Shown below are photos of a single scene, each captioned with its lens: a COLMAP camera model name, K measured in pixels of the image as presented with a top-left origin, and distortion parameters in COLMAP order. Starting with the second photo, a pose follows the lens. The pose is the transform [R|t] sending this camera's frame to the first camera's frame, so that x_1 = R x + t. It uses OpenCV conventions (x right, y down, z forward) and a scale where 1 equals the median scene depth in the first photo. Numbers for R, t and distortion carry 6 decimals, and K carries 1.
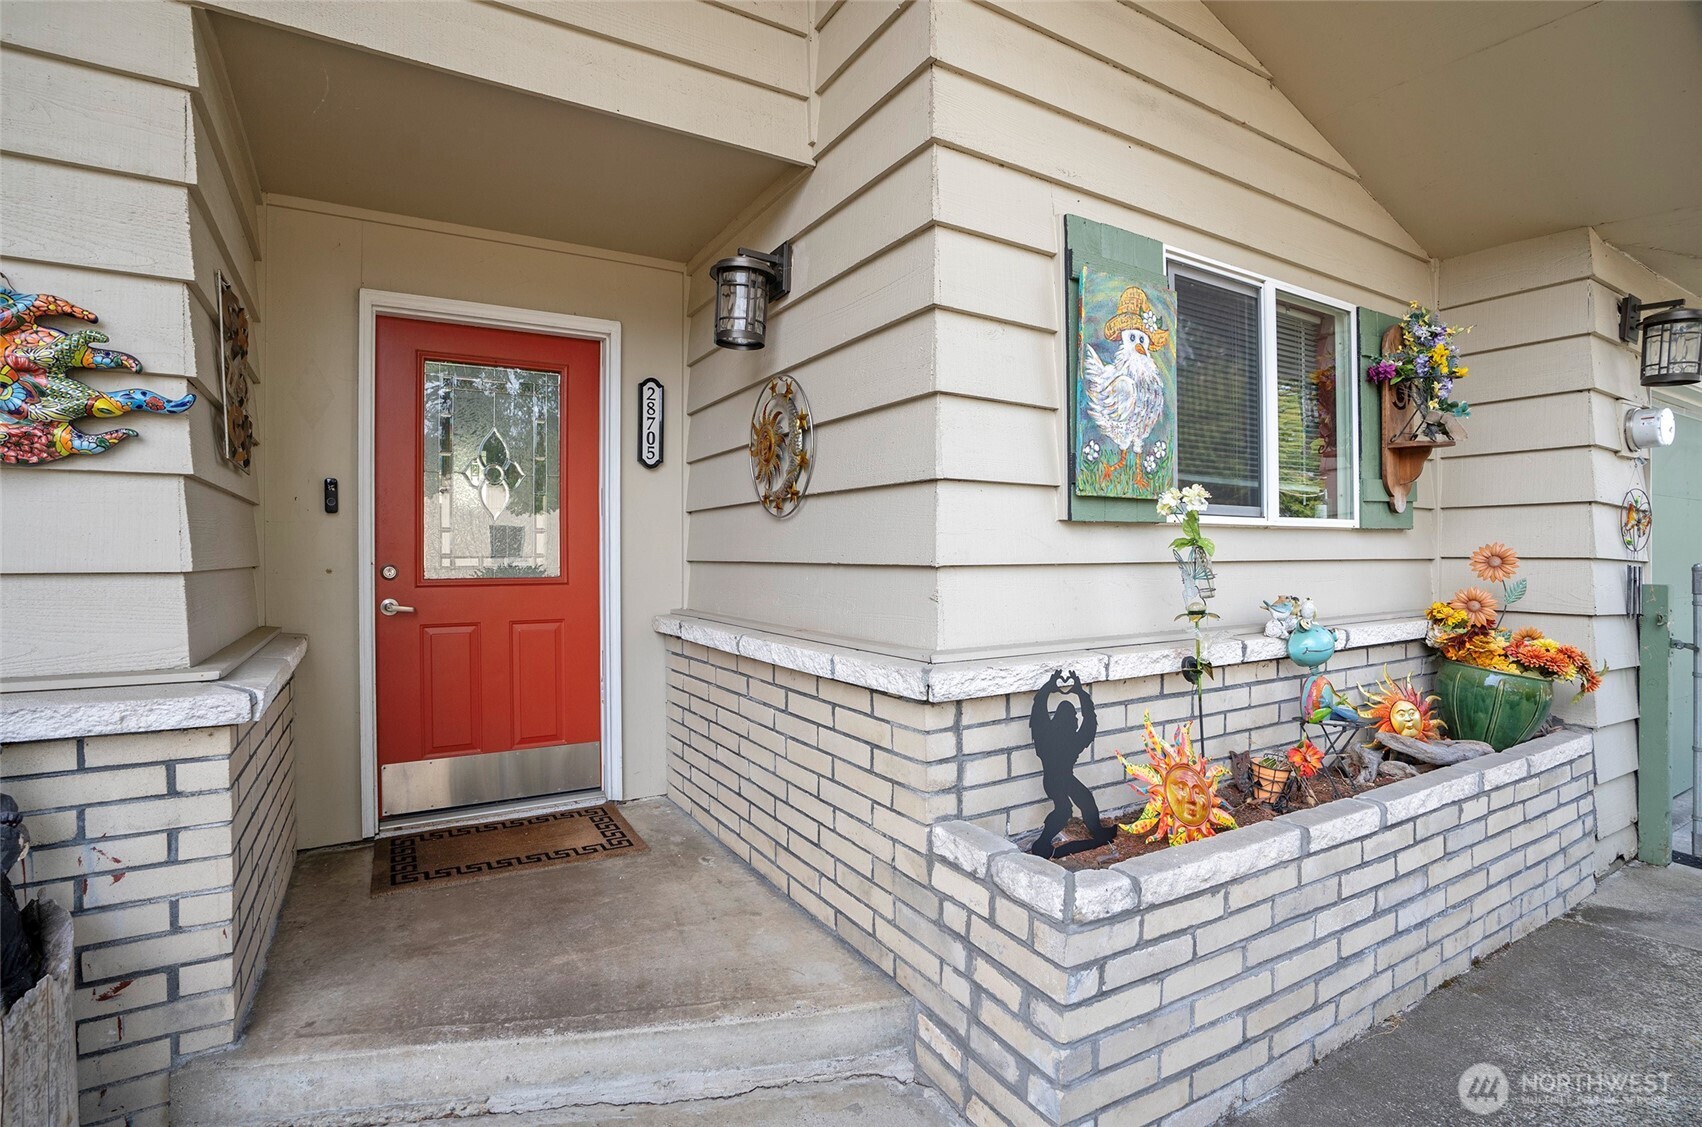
lens RADIAL K [[825.4, 0, 859.3], [0, 825.4, 549.3], [0, 0, 1]] dist [-0.054693, 0.016848]
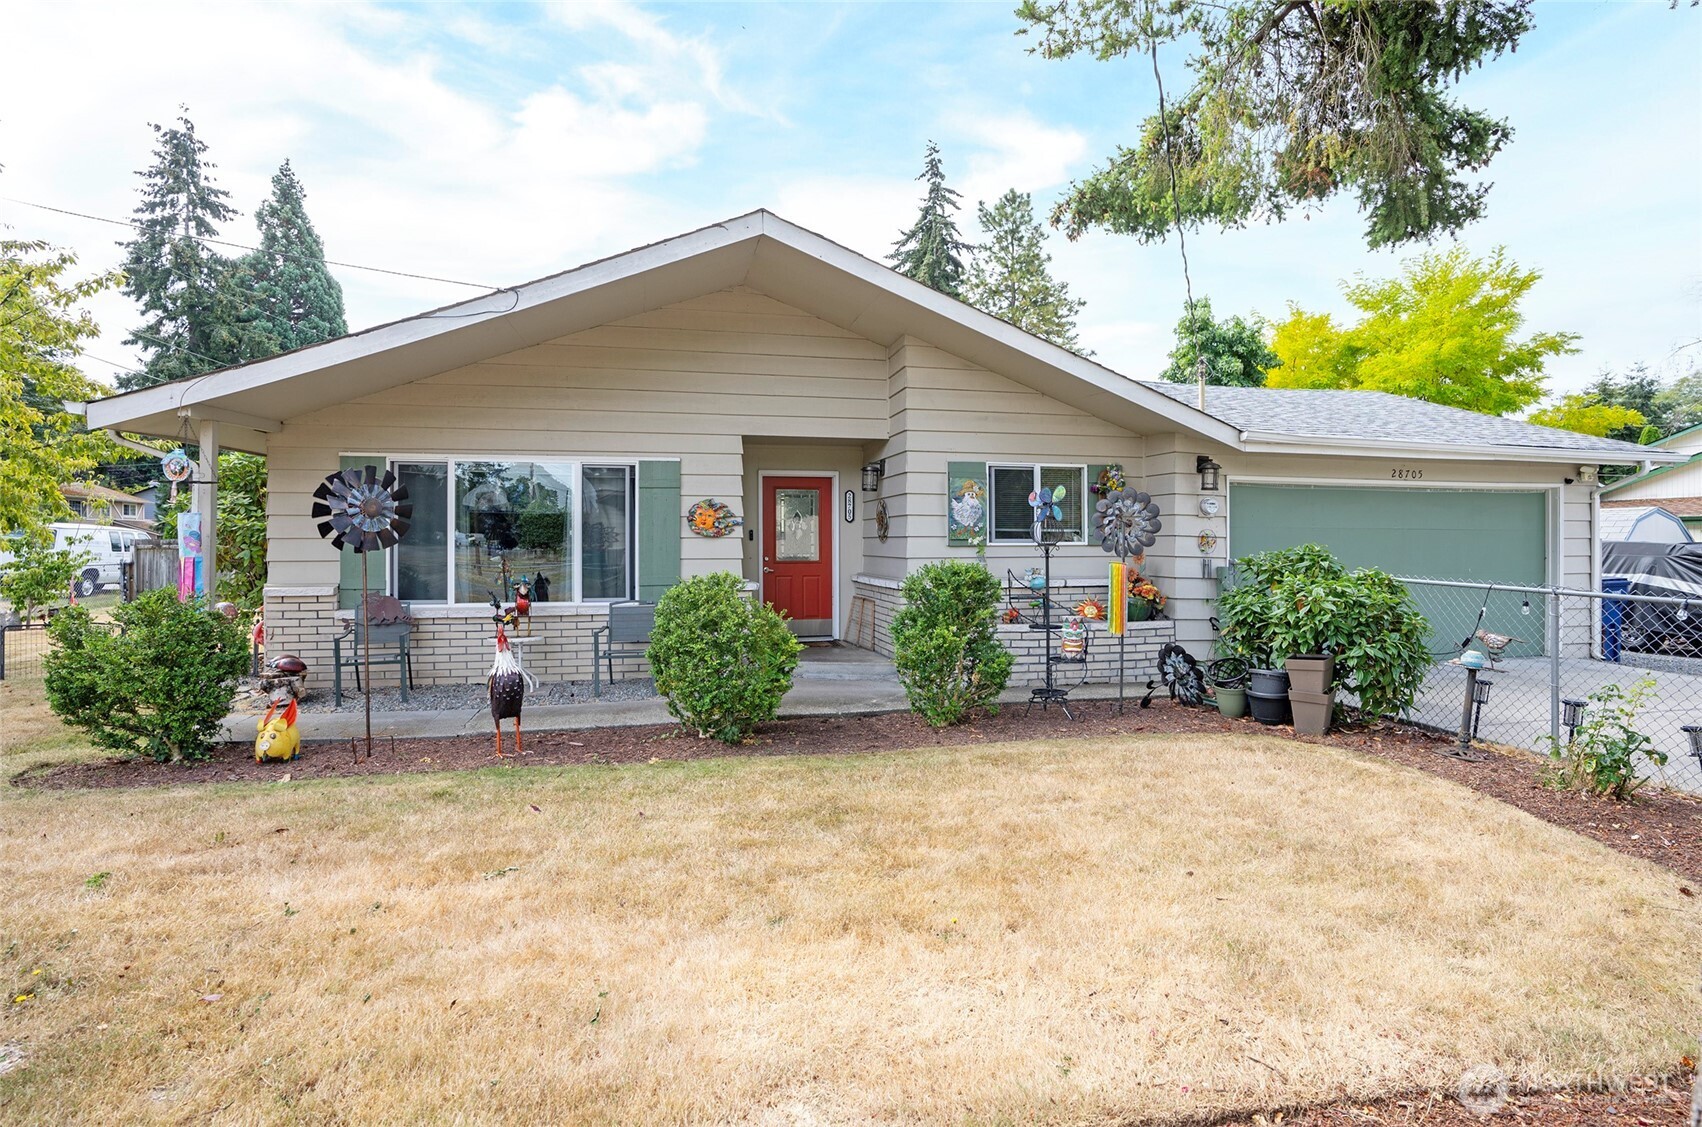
lens RADIAL K [[789.6, 0, 846.3], [0, 789.6, 554.0], [0, 0, 1]] dist [-0.026153, 0.001319]
pose [[0.949985, 0.005099, -0.312253, 0.779013], [0.000936, 0.999816, 0.019175, -0.056131], [0.312293, -0.018508, 0.949805, -2.109897]]
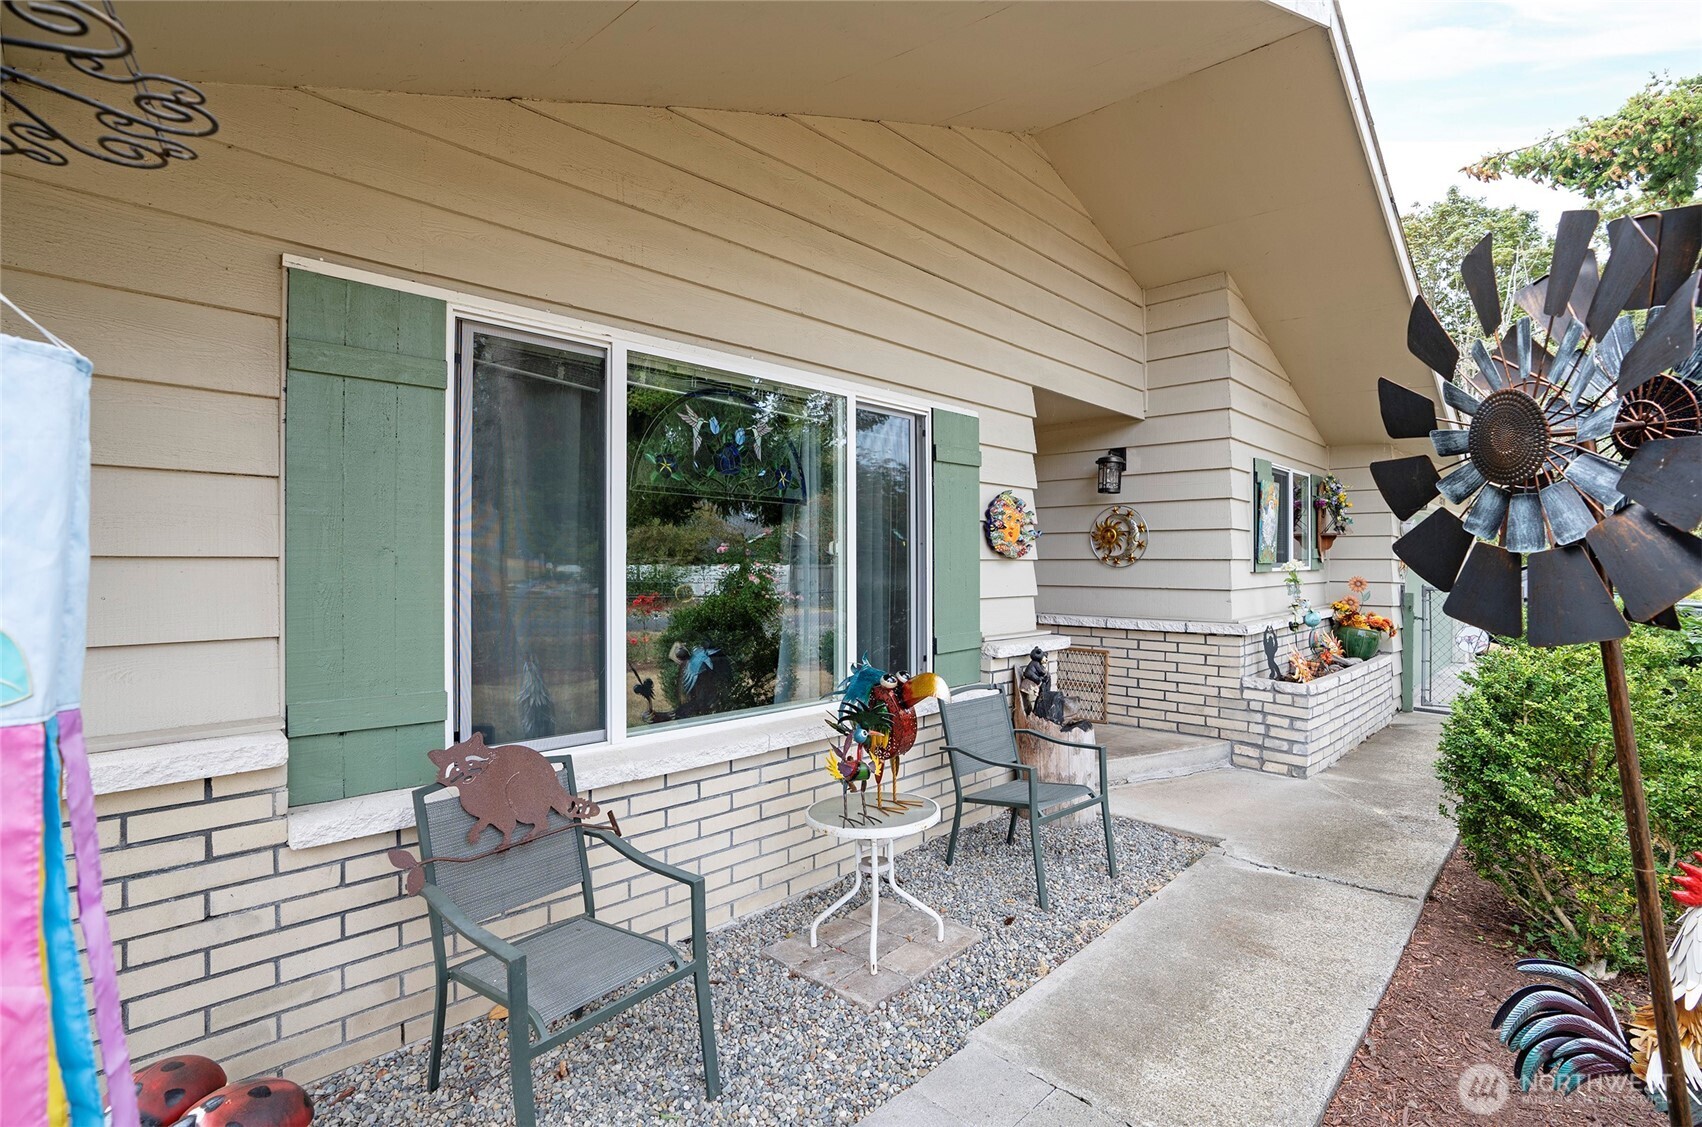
lens RADIAL K [[805.4, 0, 898.2], [0, 805.4, 566.0], [0, 0, 1]] dist [-0.031766, 0.000321]
pose [[0.956891, 0.000173, 0.290447, -1.383298], [-0.001973, 0.999981, 0.005908, -0.056959], [-0.290440, -0.006226, 0.956873, -0.996721]]
